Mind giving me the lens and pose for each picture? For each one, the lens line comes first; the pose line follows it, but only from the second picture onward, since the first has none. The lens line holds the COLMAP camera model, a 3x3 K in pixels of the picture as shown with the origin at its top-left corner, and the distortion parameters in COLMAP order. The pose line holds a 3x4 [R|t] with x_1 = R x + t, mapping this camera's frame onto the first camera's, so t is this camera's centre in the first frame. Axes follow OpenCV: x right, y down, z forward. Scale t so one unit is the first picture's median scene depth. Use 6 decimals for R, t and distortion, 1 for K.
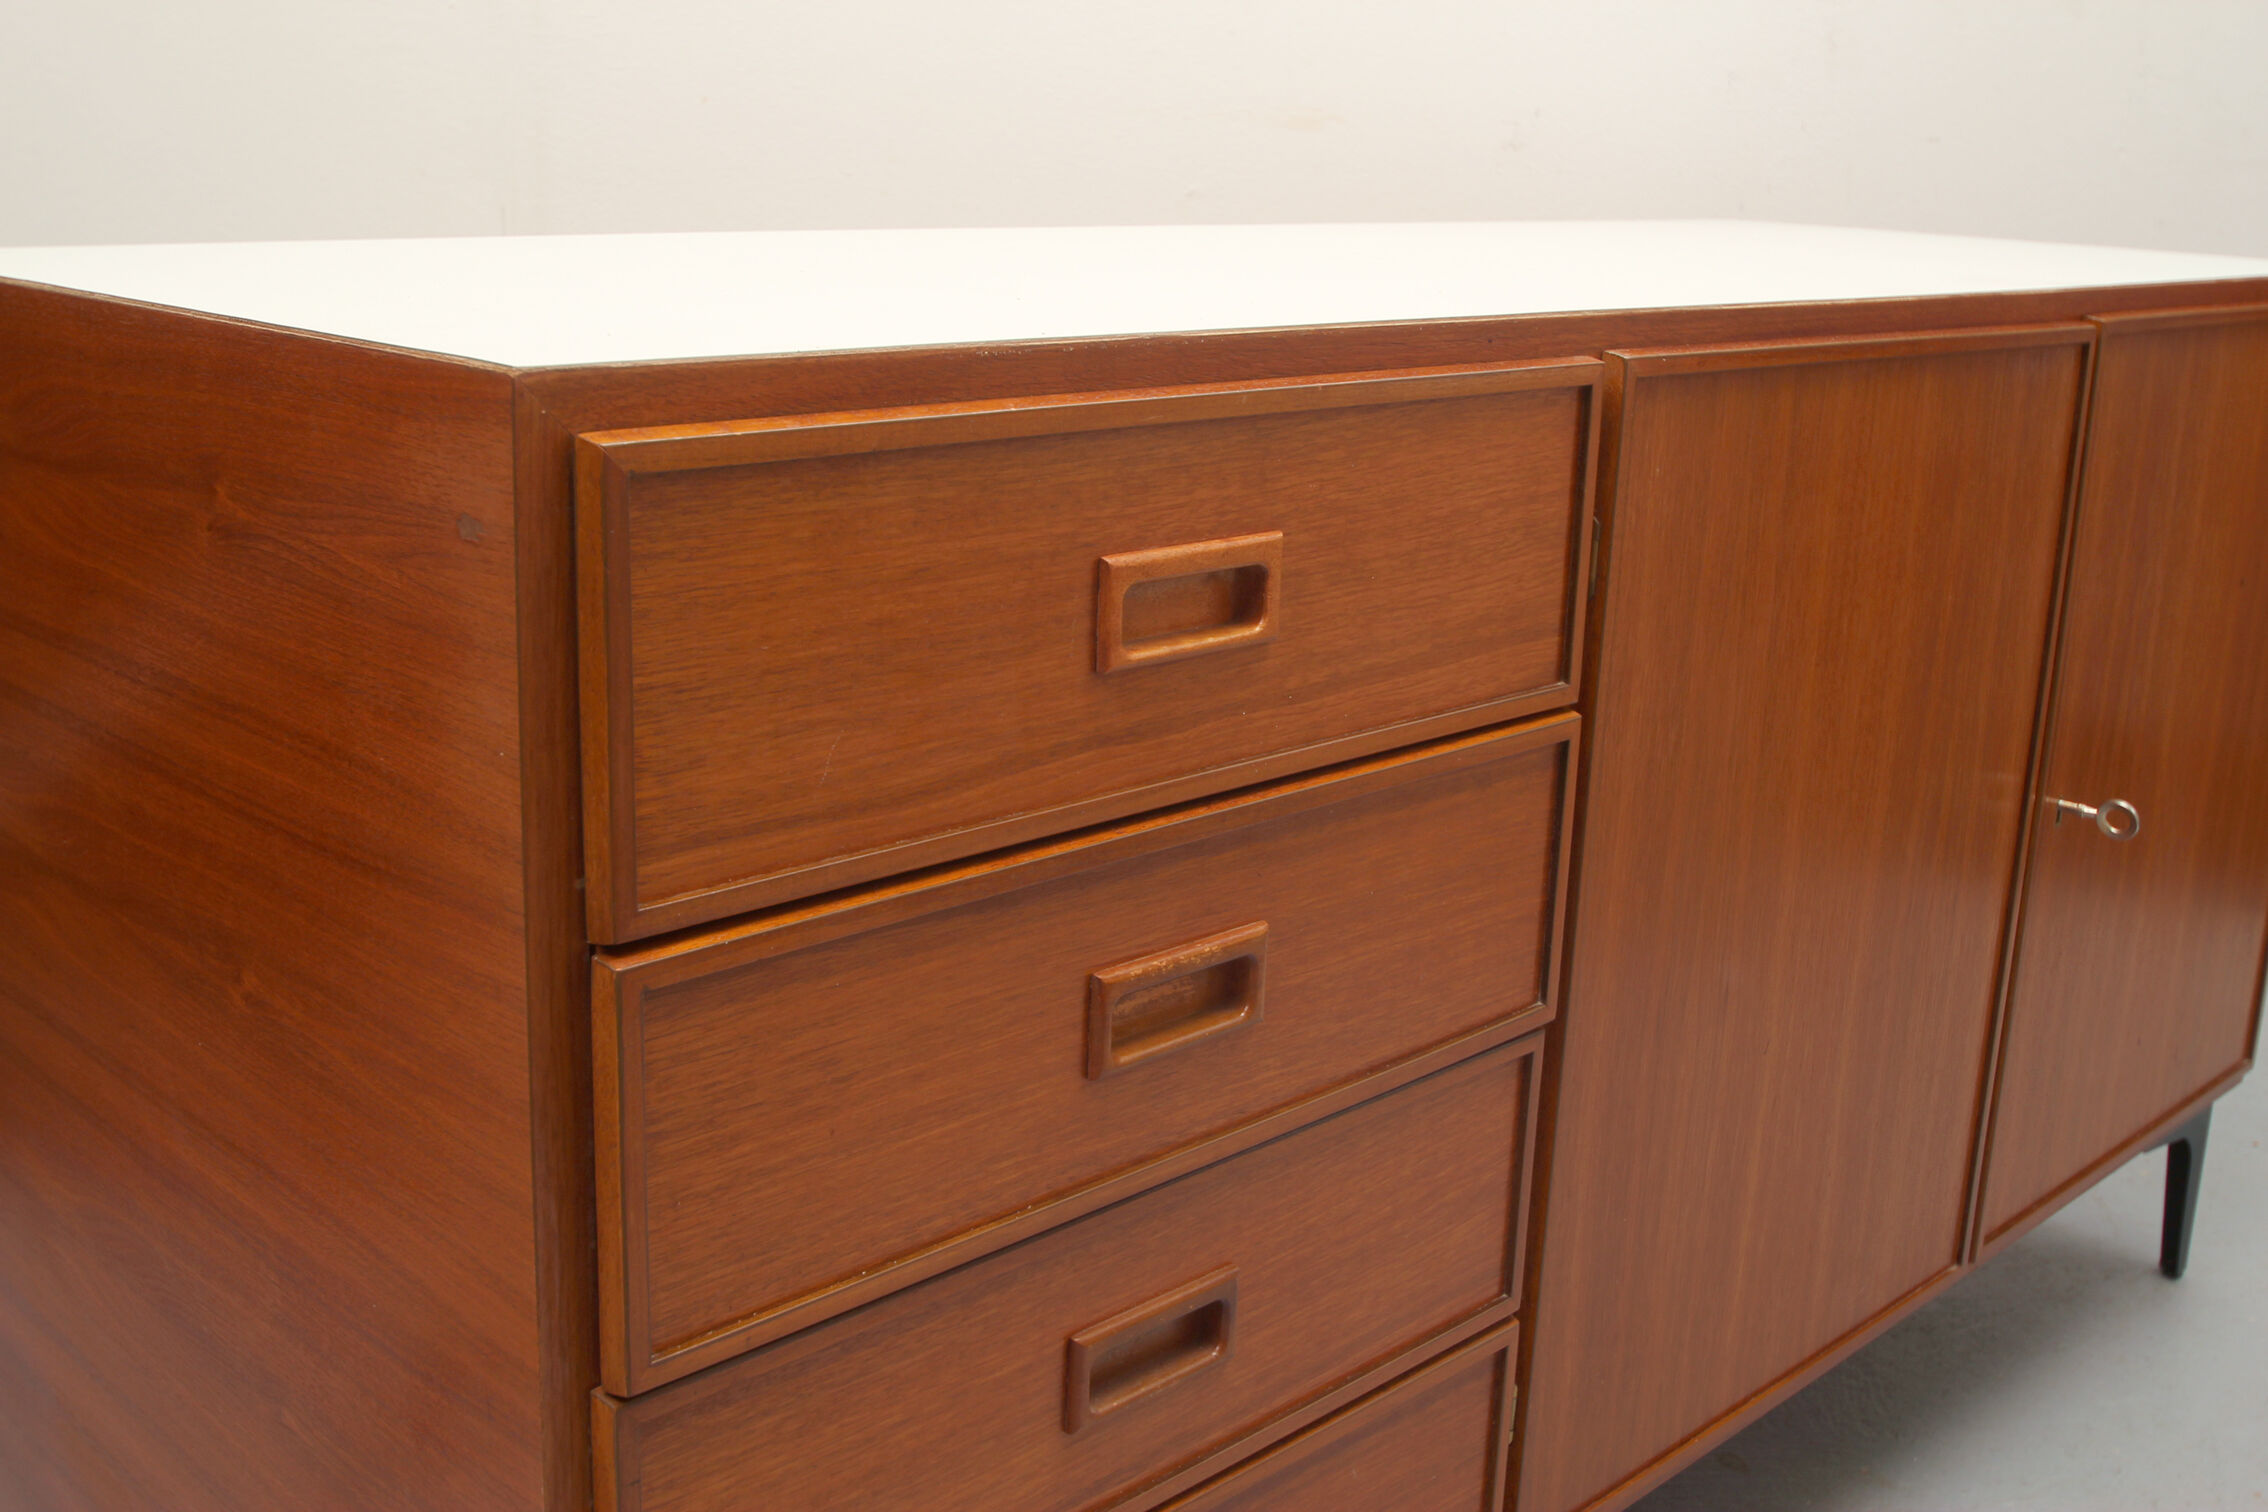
lens RADIAL K [[2375.1, 0, 1054.1], [0, 2375.1, 792.0], [0, 0, 1]] dist [-0.061300, 0.015013]
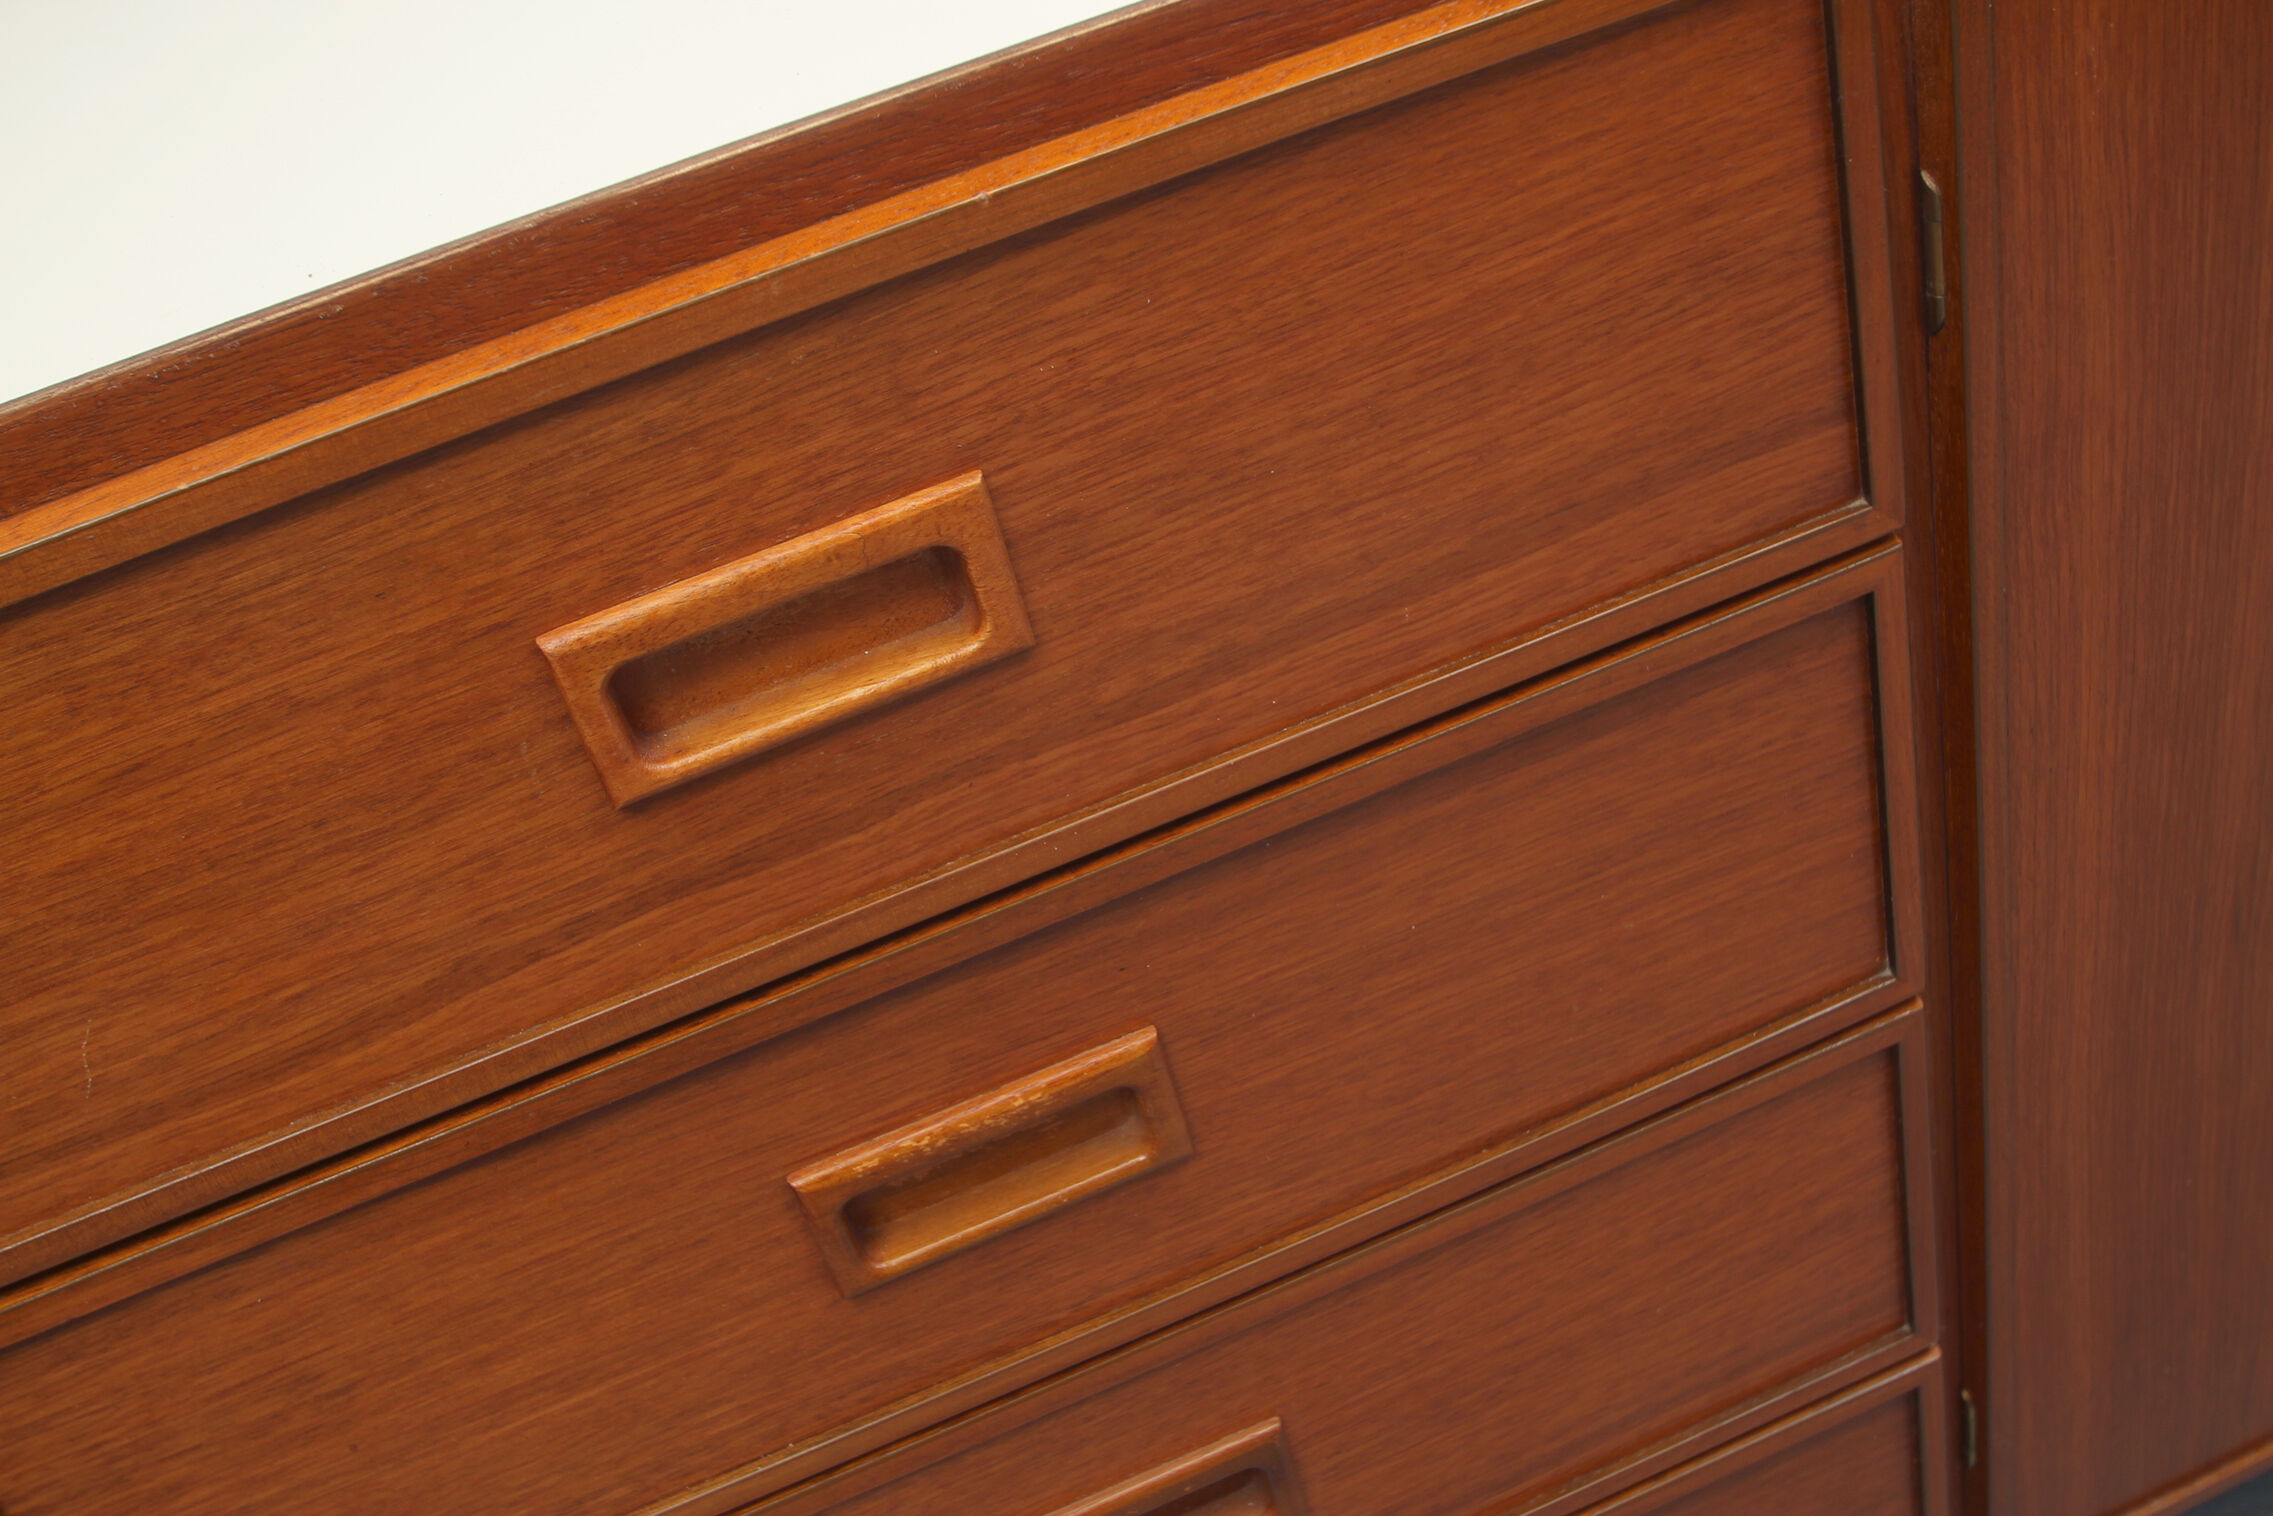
lens RADIAL K [[2168.8, 0, 1136.5], [0, 2168.8, 758.0], [0, 0, 1]] dist [-0.062158, 0.004546]
pose [[0.864601, 0.047093, -0.500247, 0.378570], [0.141900, 0.932186, 0.333007, -0.210111], [0.482005, -0.358903, 0.799287, 0.609415]]
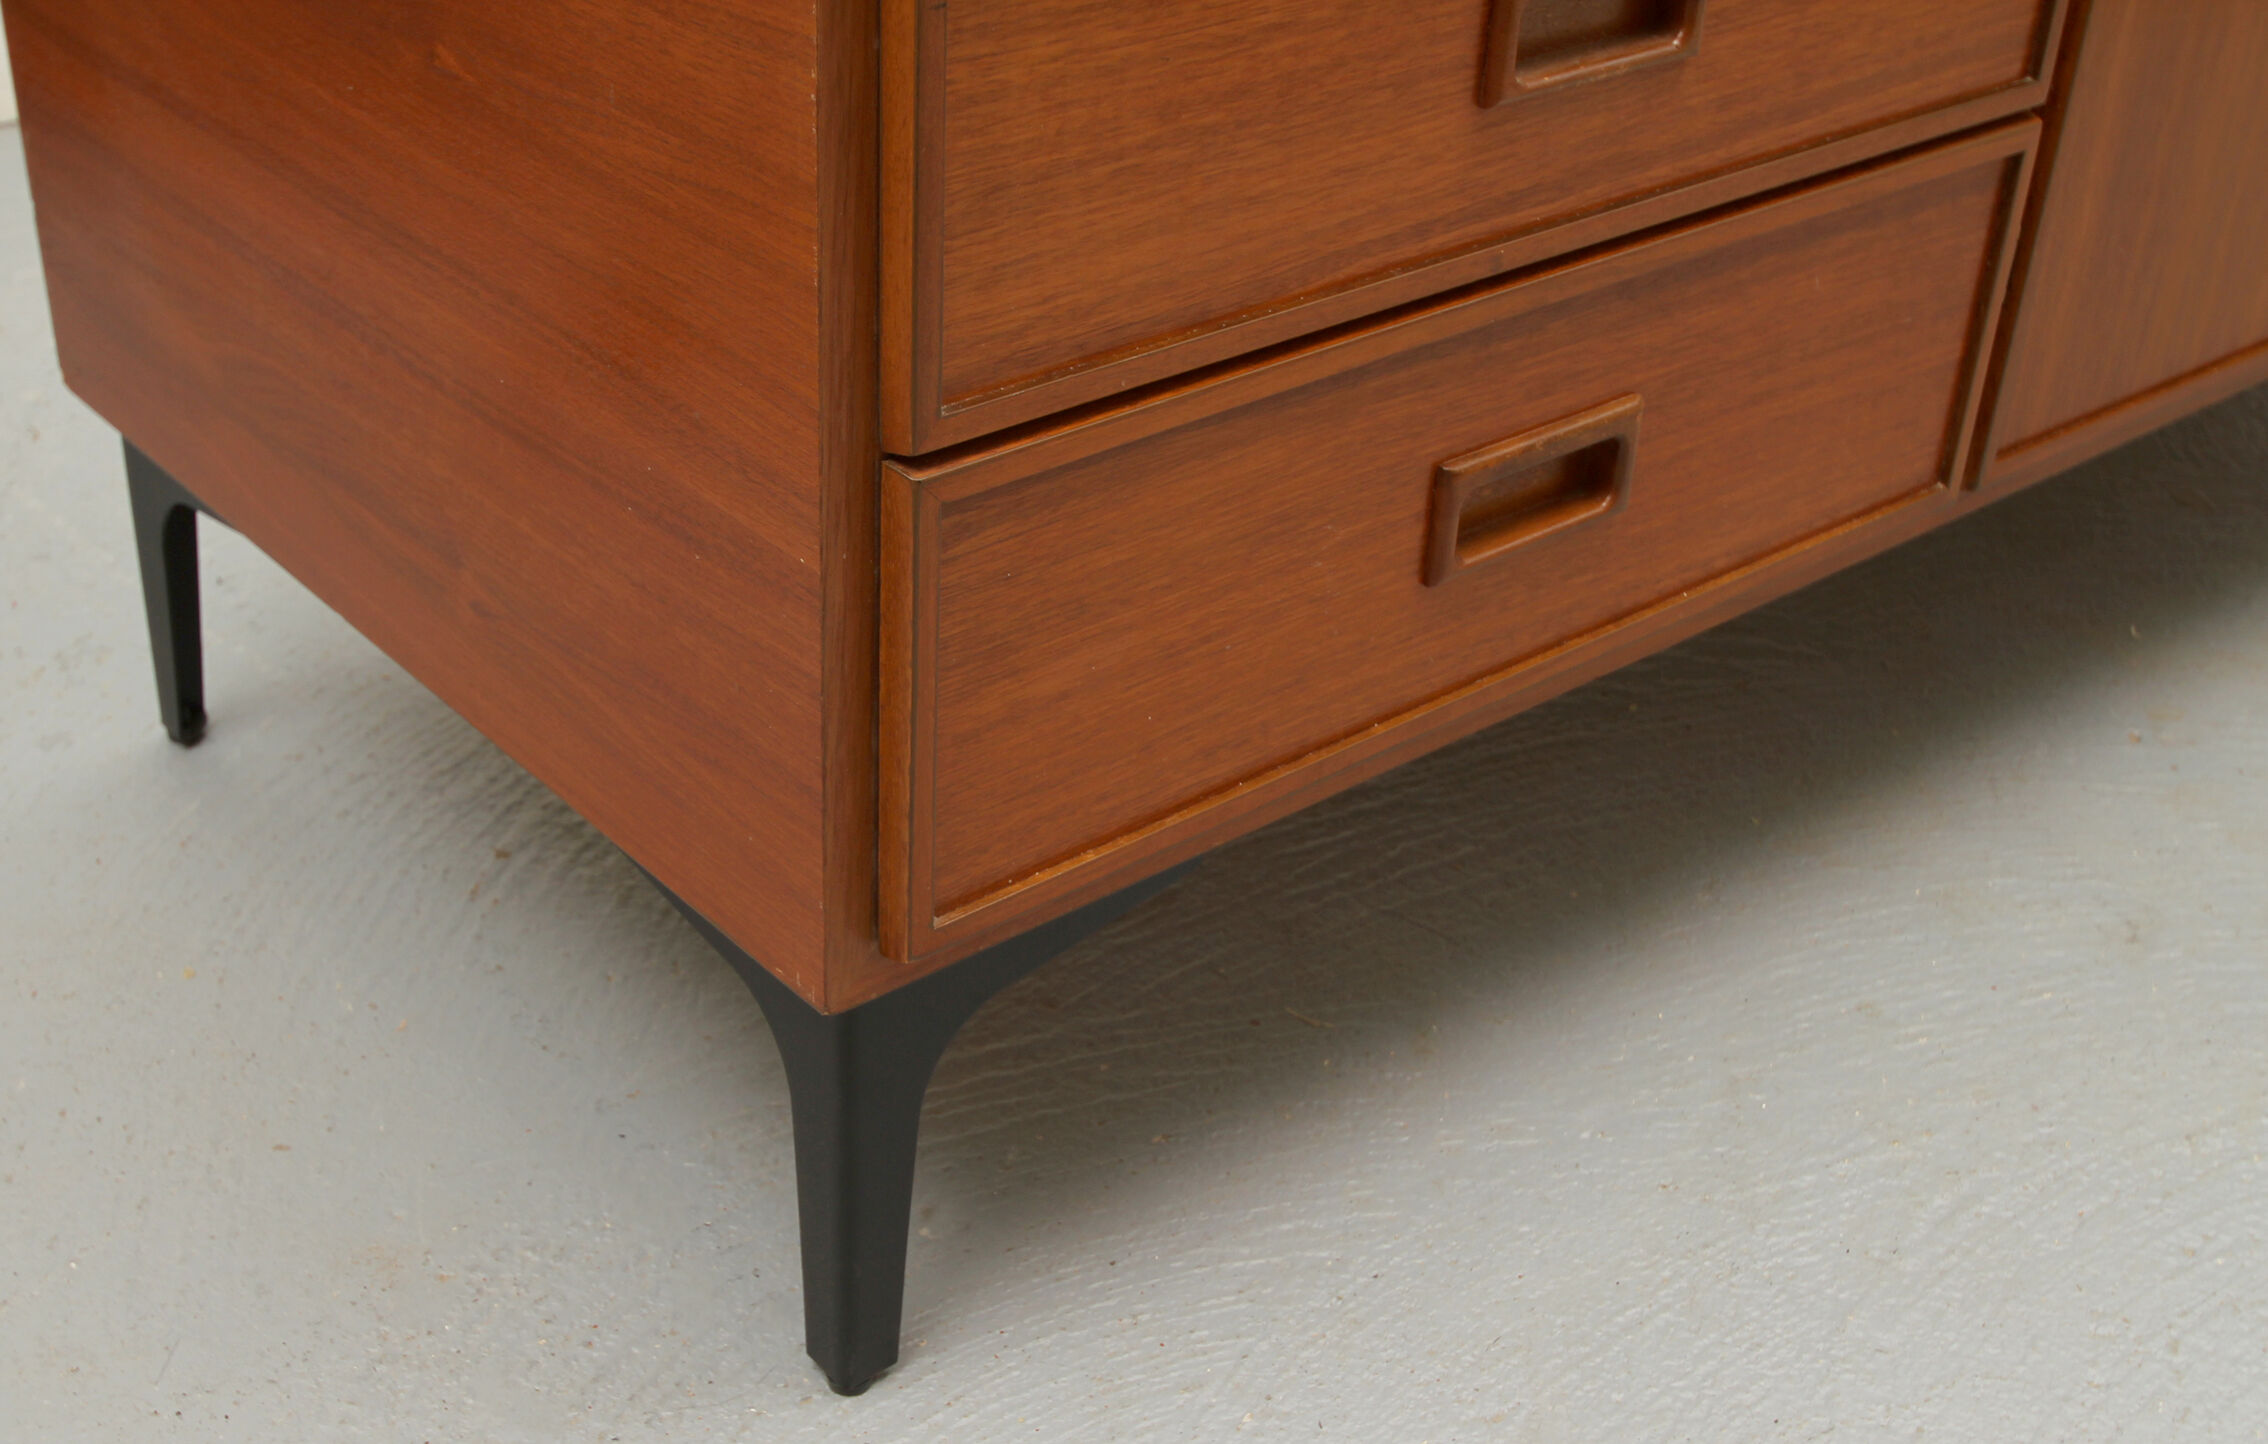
lens RADIAL K [[2757.8, 0, 914.9], [0, 2757.8, 873.6], [0, 0, 1]] dist [-0.069267, 0.001612]
pose [[0.994054, 0.047110, -0.098167, -0.078556], [-0.015149, 0.952629, 0.303757, 0.253053], [0.107827, -0.300463, 0.947679, 0.106044]]
